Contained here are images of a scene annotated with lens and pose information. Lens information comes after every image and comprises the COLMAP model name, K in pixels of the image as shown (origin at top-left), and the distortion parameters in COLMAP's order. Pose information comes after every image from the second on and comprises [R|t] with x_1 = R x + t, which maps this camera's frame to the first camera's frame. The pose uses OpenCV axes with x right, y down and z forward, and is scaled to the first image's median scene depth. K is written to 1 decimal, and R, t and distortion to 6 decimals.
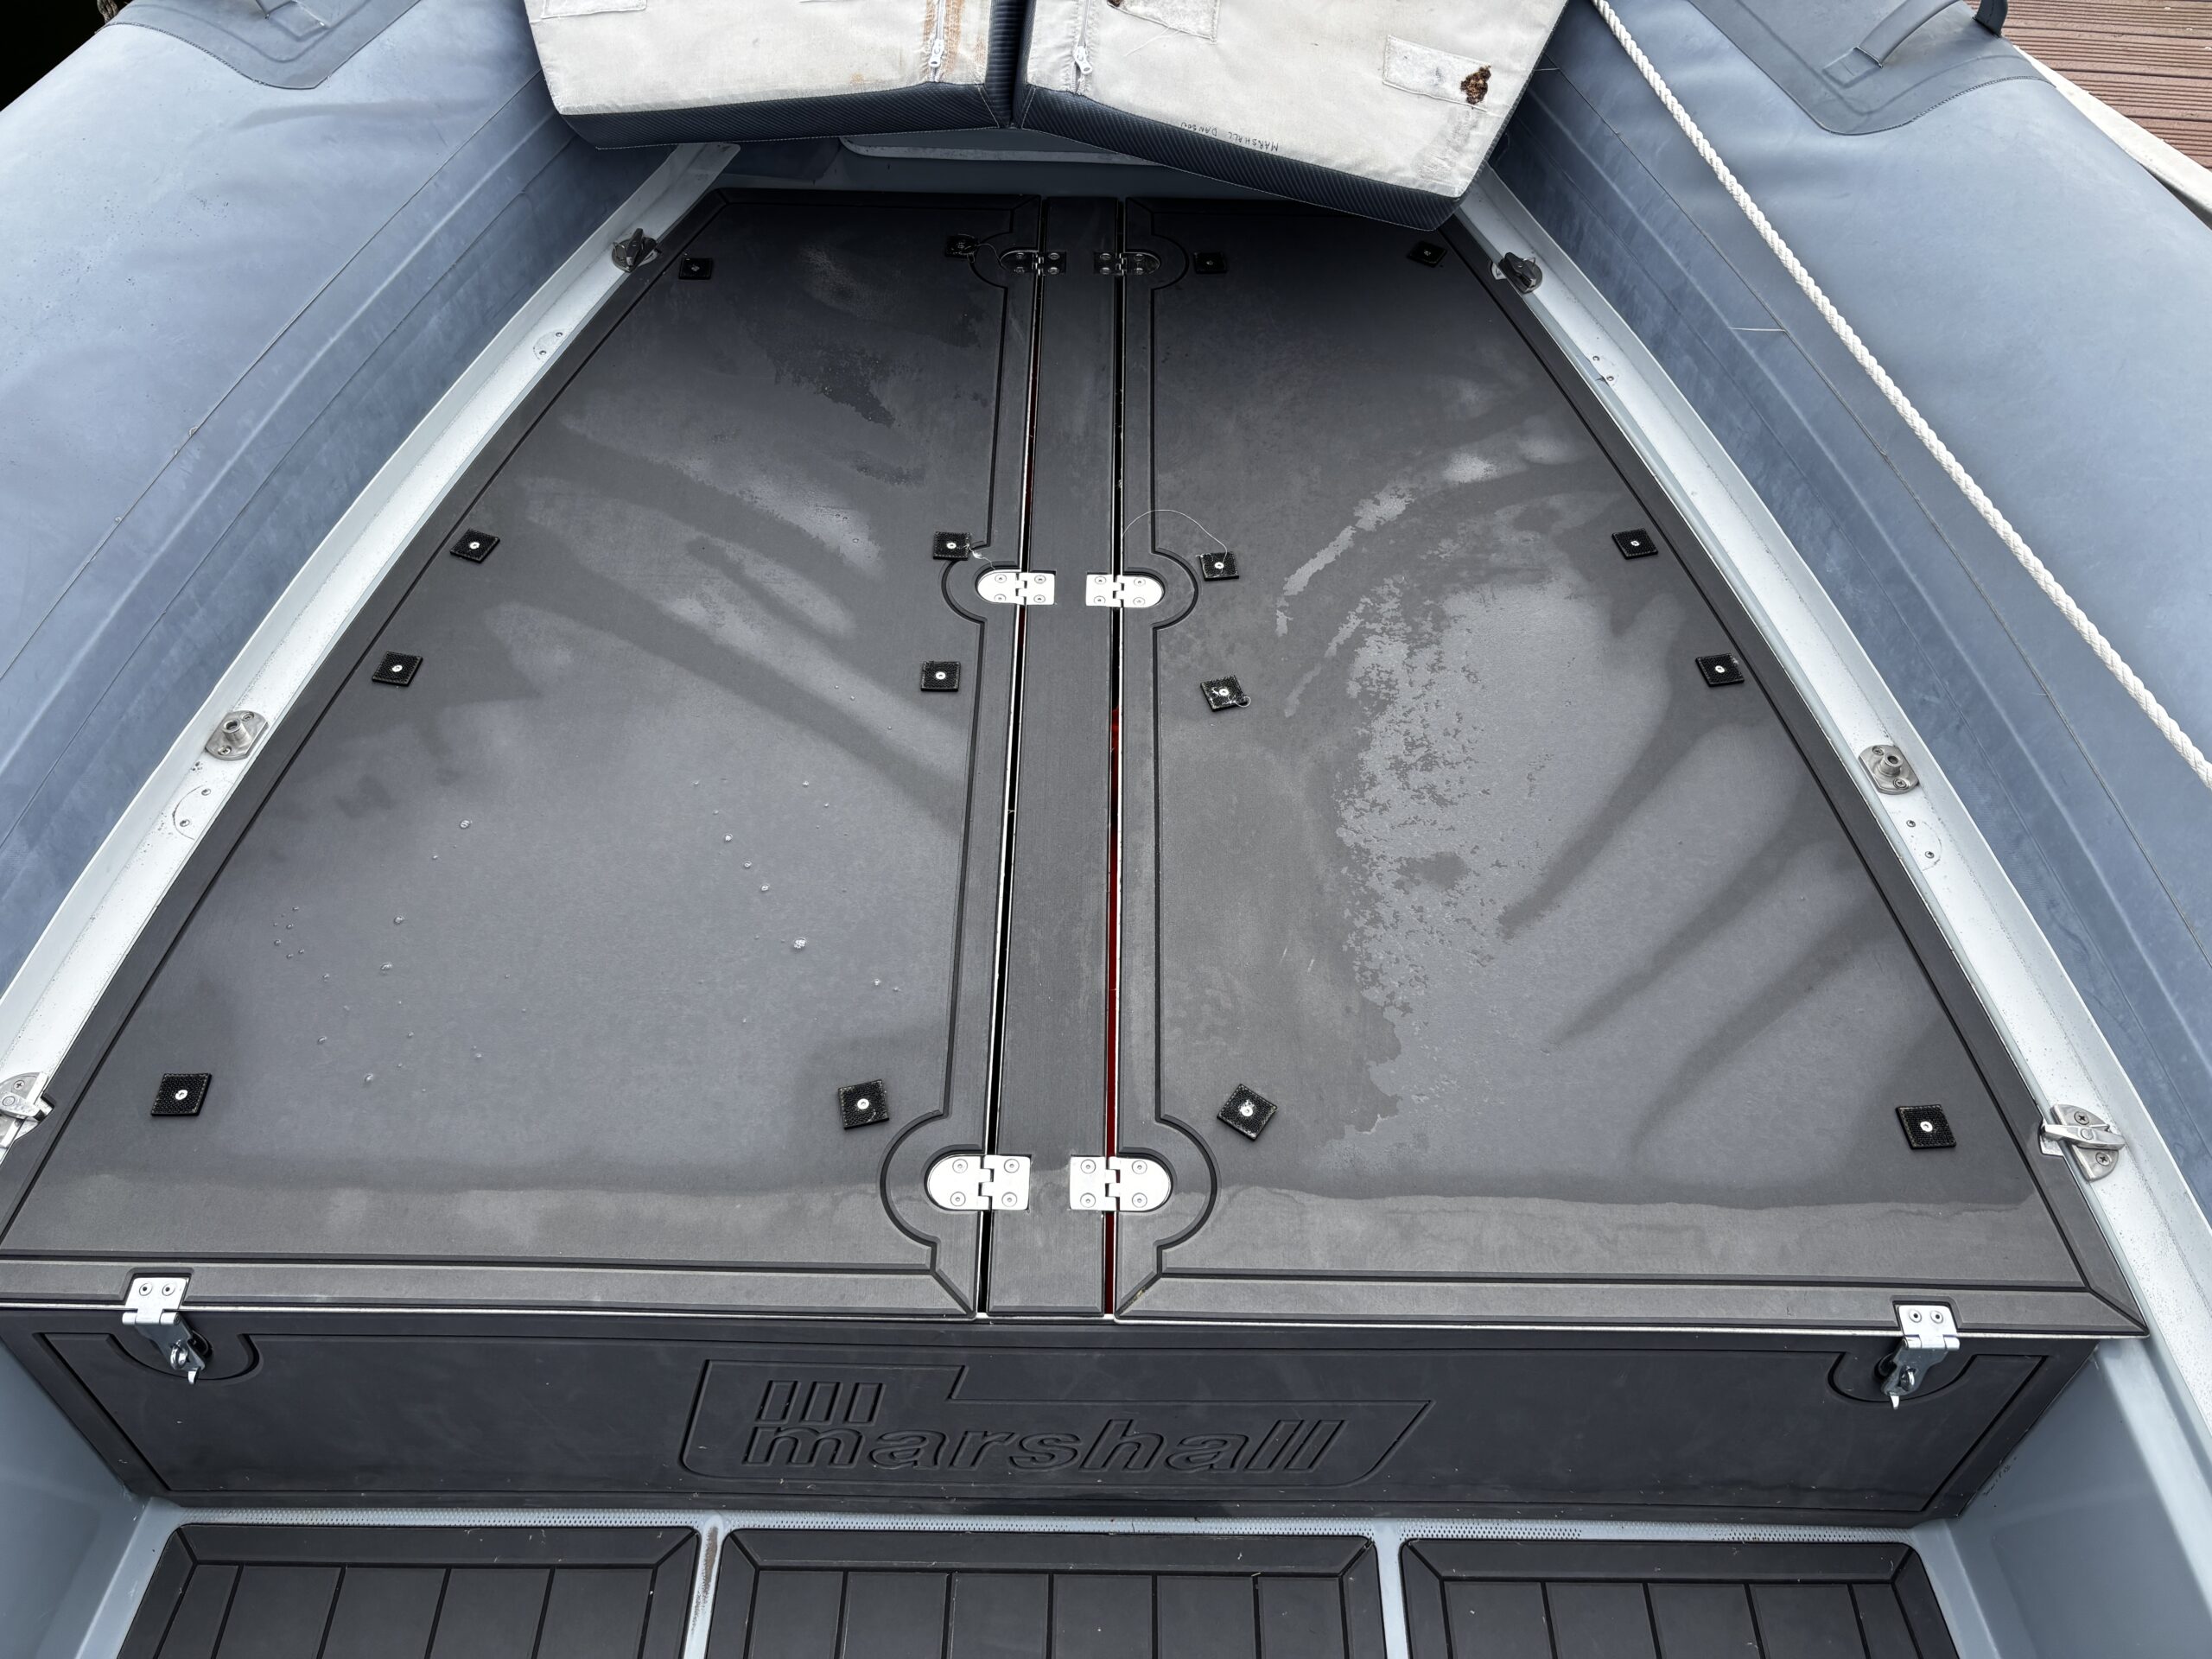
lens RADIAL K [[1622.6, 0, 1106.2], [0, 1622.6, 918.8], [0, 0, 1]] dist [0.002429, -0.008850]
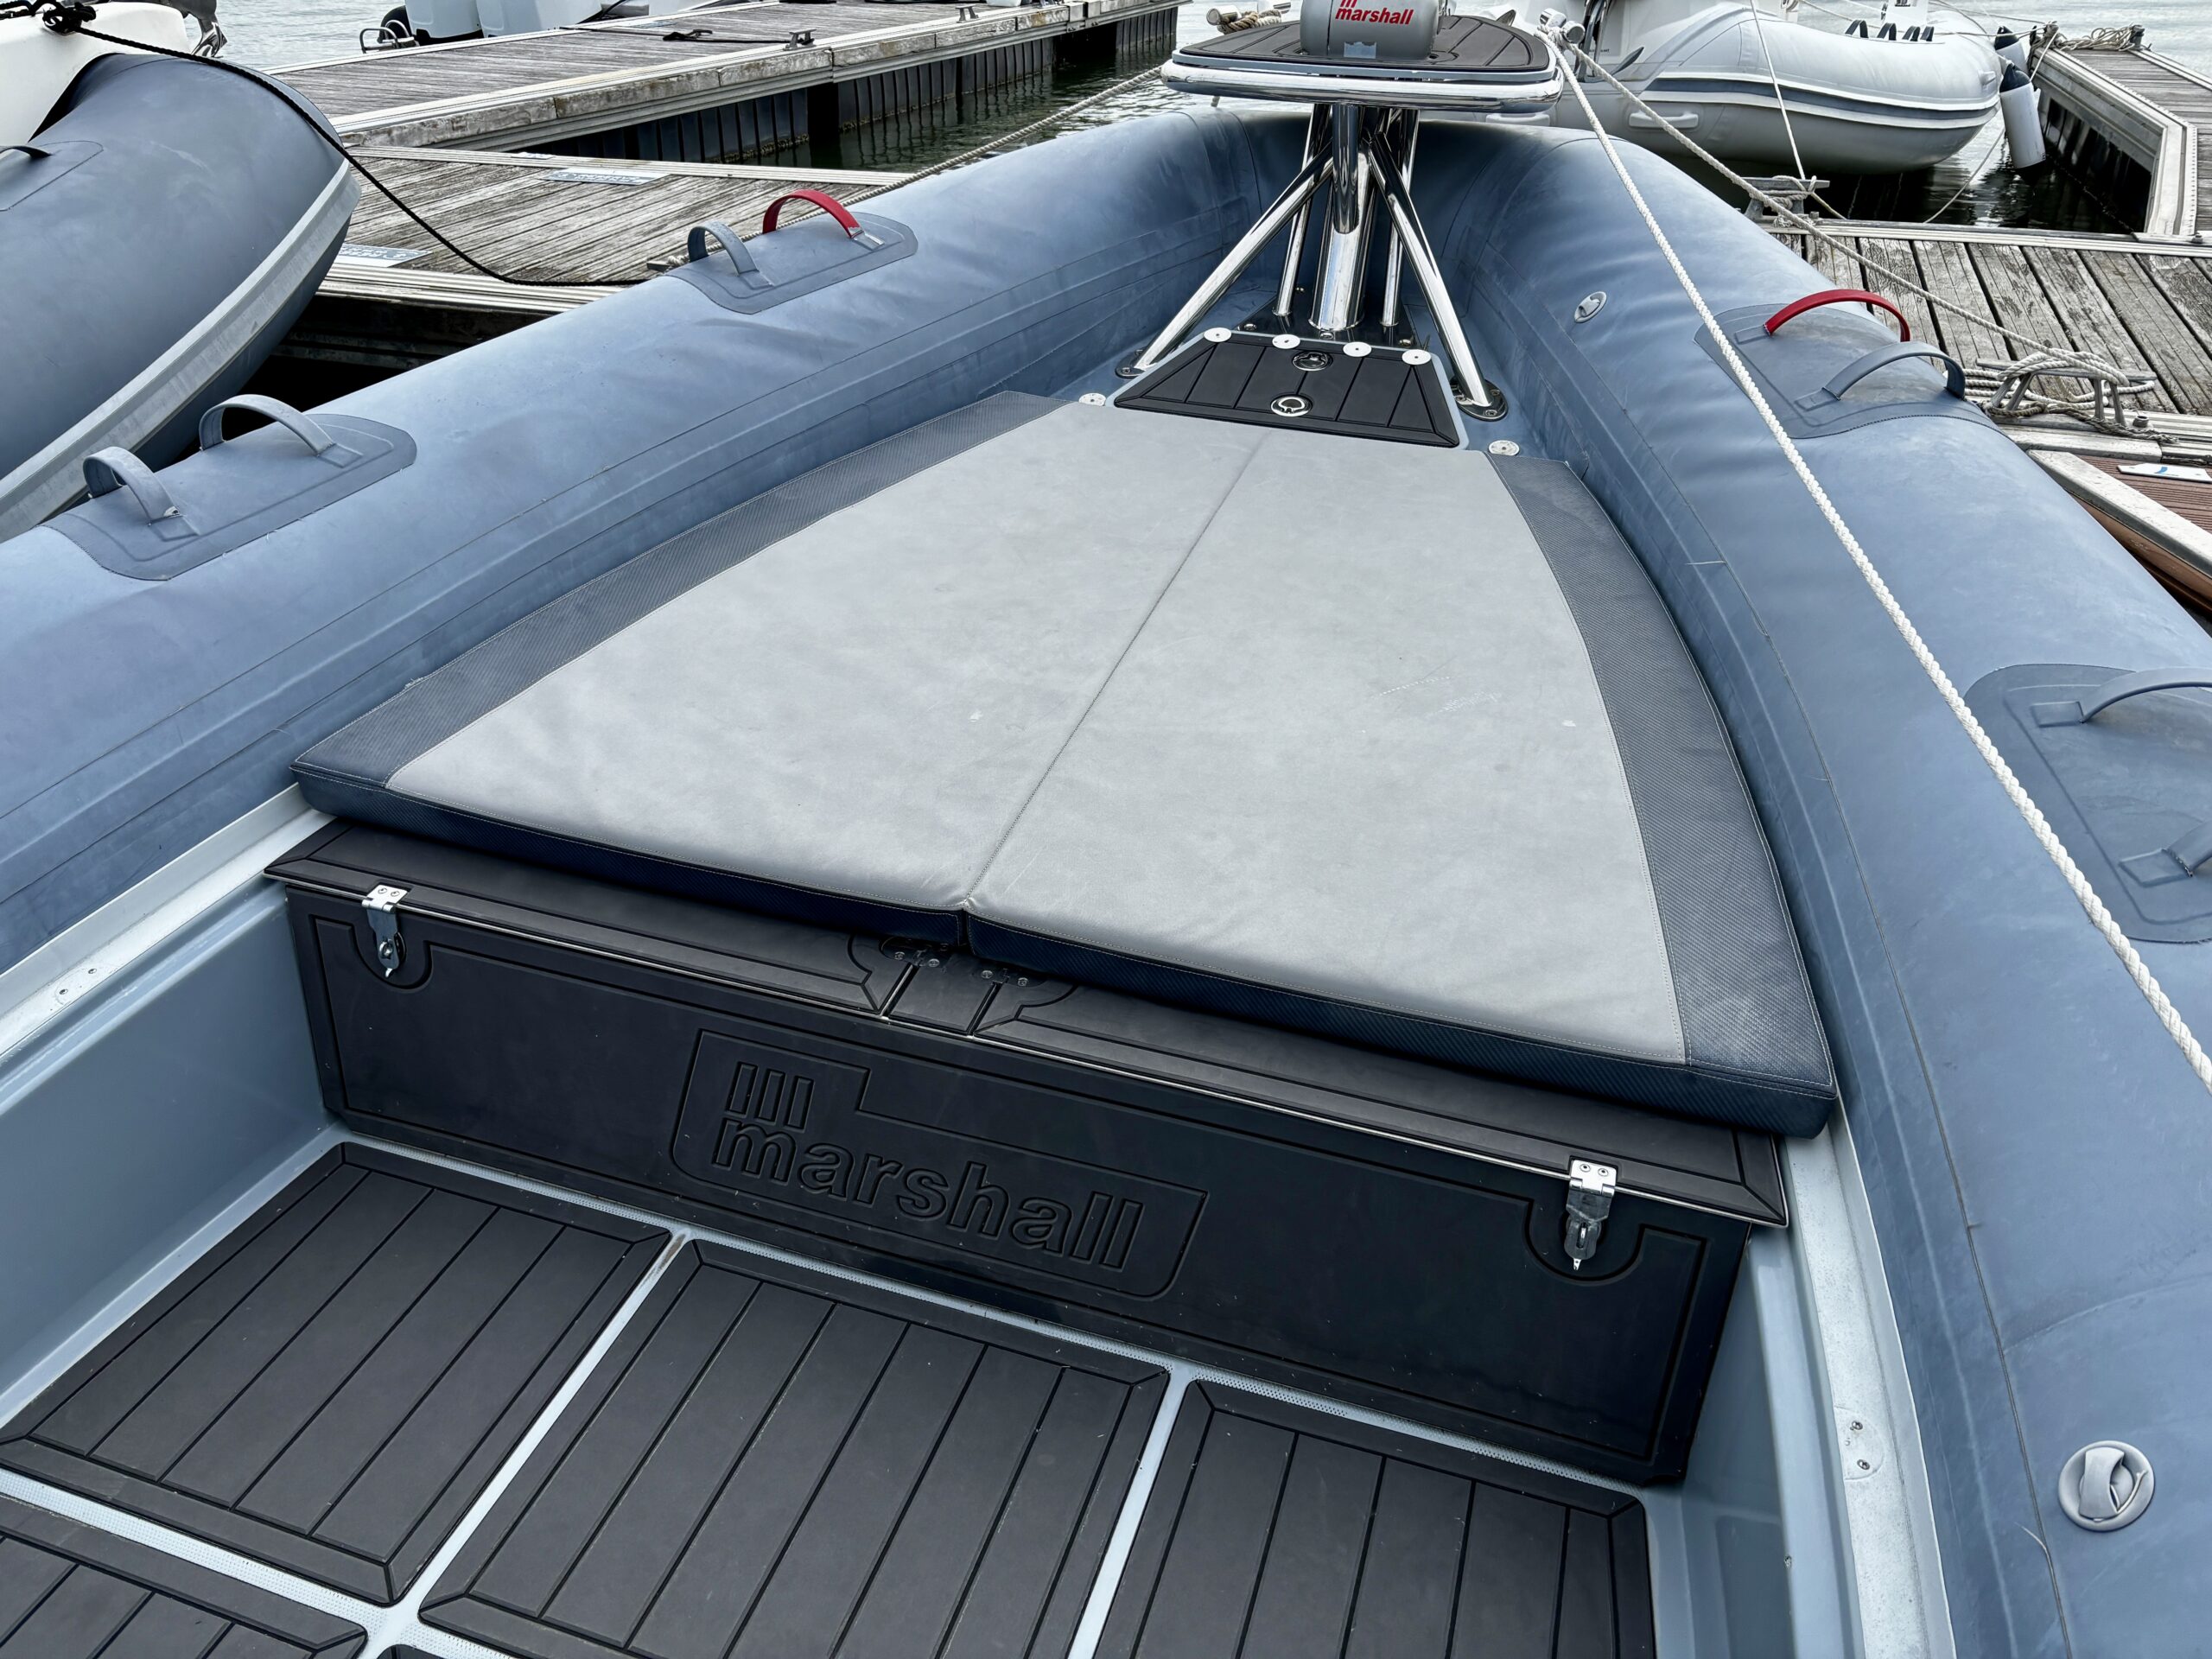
lens RADIAL K [[1623.3, 0, 1053.9], [0, 1623.3, 927.4], [0, 0, 1]] dist [-0.000210, -0.006235]
pose [[0.945897, 0.178990, -0.270632, 0.353048], [-0.251028, 0.932167, -0.260863, 0.416587], [0.205582, 0.314686, 0.926665, -0.227388]]
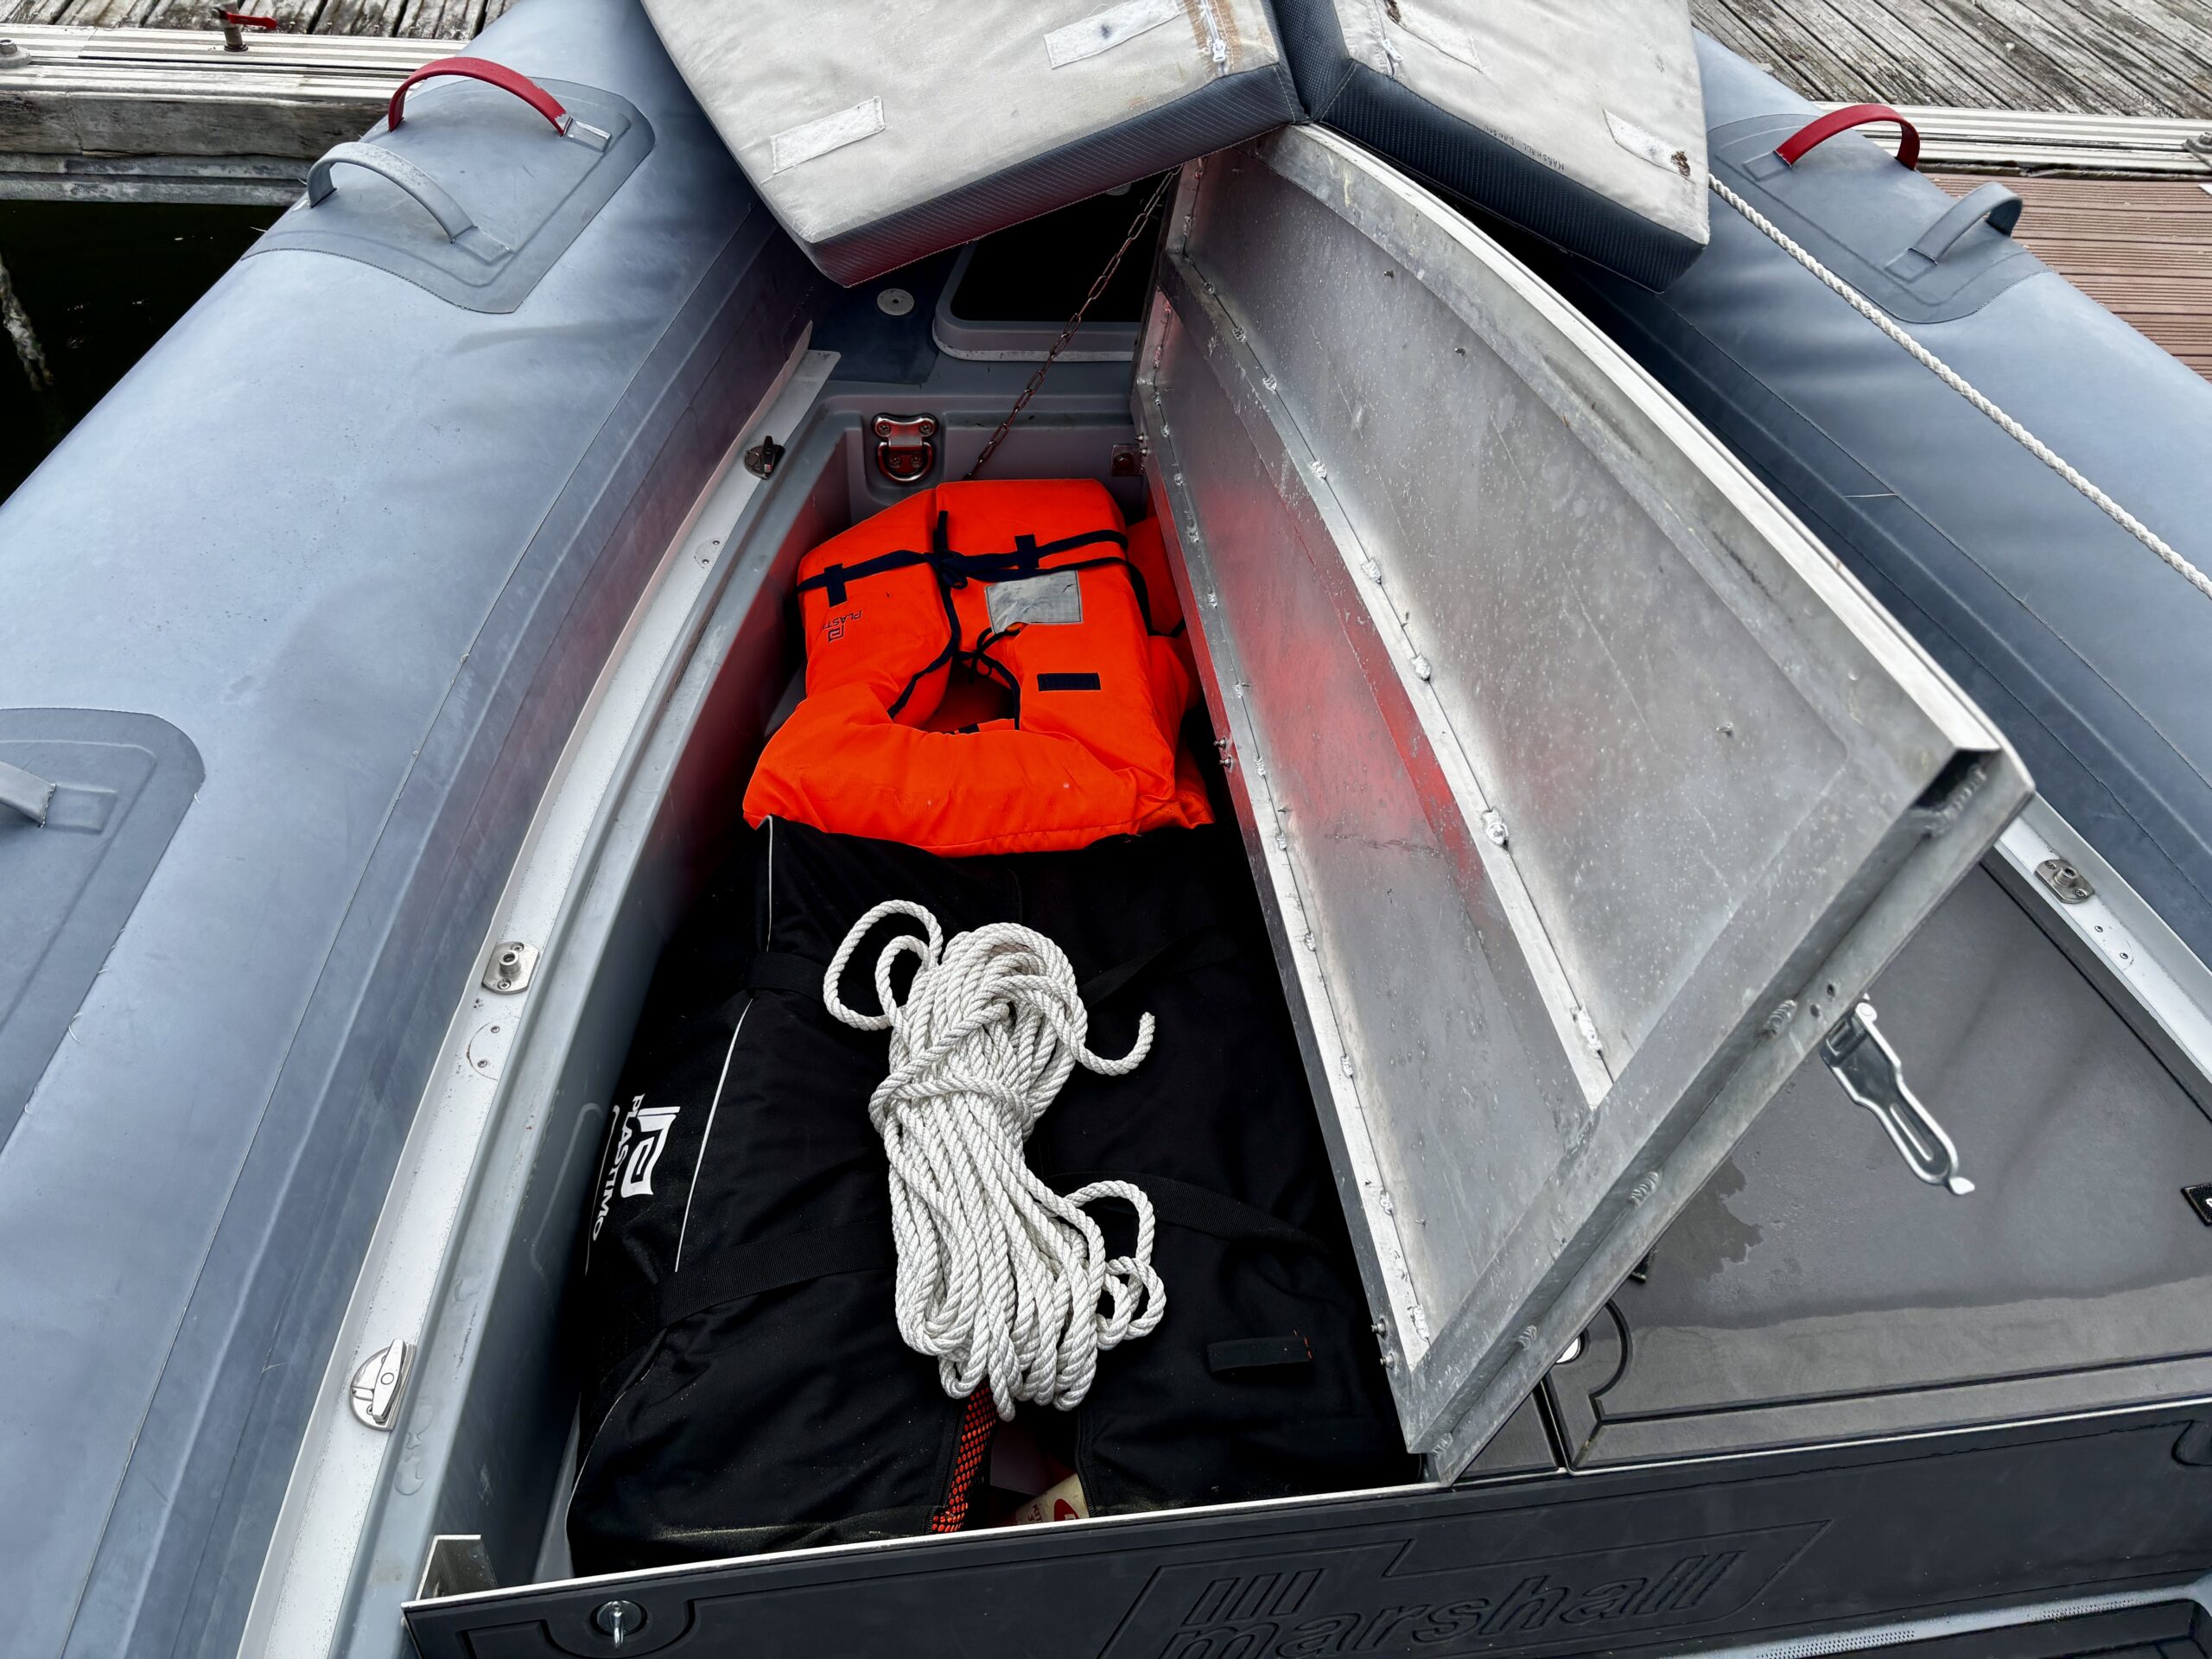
lens RADIAL K [[1654.6, 0, 1069.2], [0, 1654.6, 915.0], [0, 0, 1]] dist [0.053246, -0.085379]
pose [[0.986956, -0.072538, 0.143719, -0.363297], [0.086010, 0.992235, -0.089848, -0.027758], [-0.136085, 0.101037, 0.985531, -0.017257]]
